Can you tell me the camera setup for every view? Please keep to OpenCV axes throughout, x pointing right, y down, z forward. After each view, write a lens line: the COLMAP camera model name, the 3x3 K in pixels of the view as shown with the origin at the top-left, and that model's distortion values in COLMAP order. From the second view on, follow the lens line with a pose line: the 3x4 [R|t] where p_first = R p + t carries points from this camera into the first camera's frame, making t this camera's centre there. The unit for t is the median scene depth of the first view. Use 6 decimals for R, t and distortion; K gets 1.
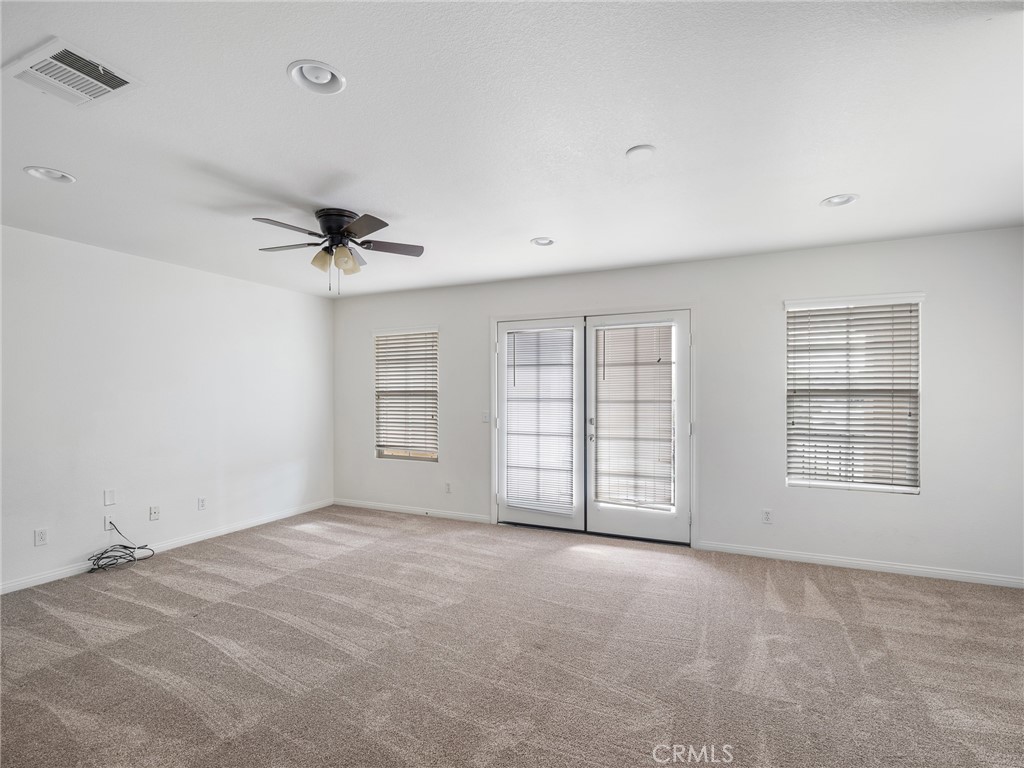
lens RADIAL K [[515.2, 0, 509.0], [0, 515.2, 385.7], [0, 0, 1]] dist [0.001415, 0.000149]
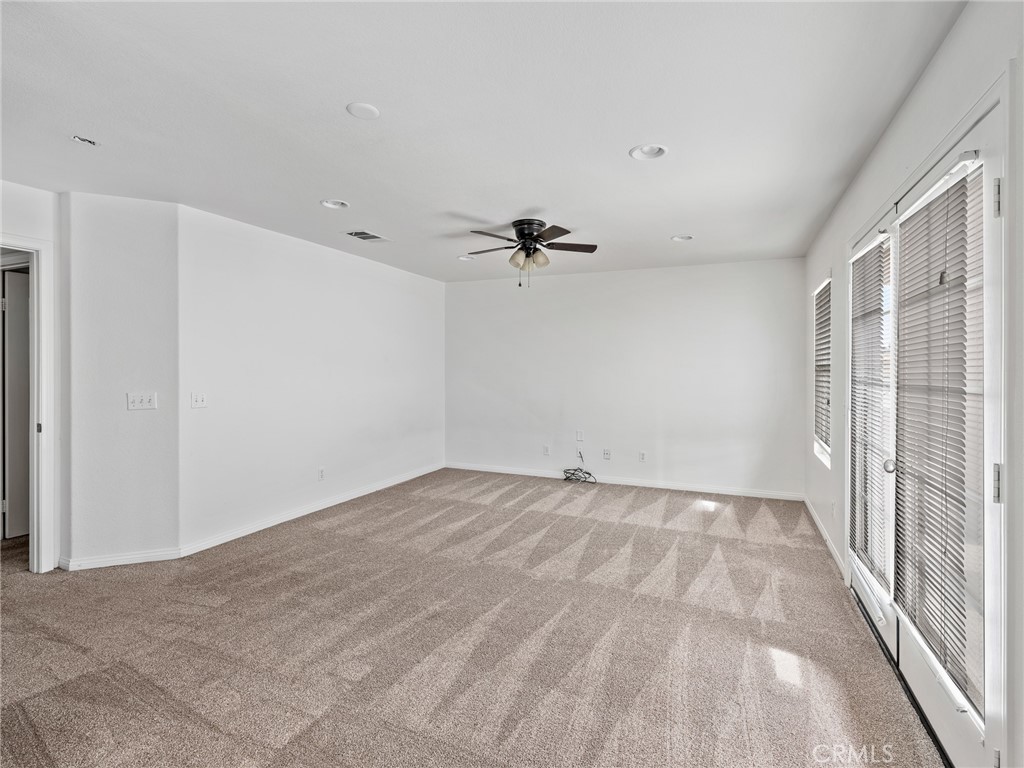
lens RADIAL K [[515.2, 0, 509.2], [0, 515.2, 377.8], [0, 0, 1]] dist [0.001415, 0.000149]
pose [[0.006853, 0.018681, -0.999802, 0.771308], [0.005355, 0.999810, 0.018718, 0.019957], [0.999962, -0.005482, 0.006752, 0.838844]]
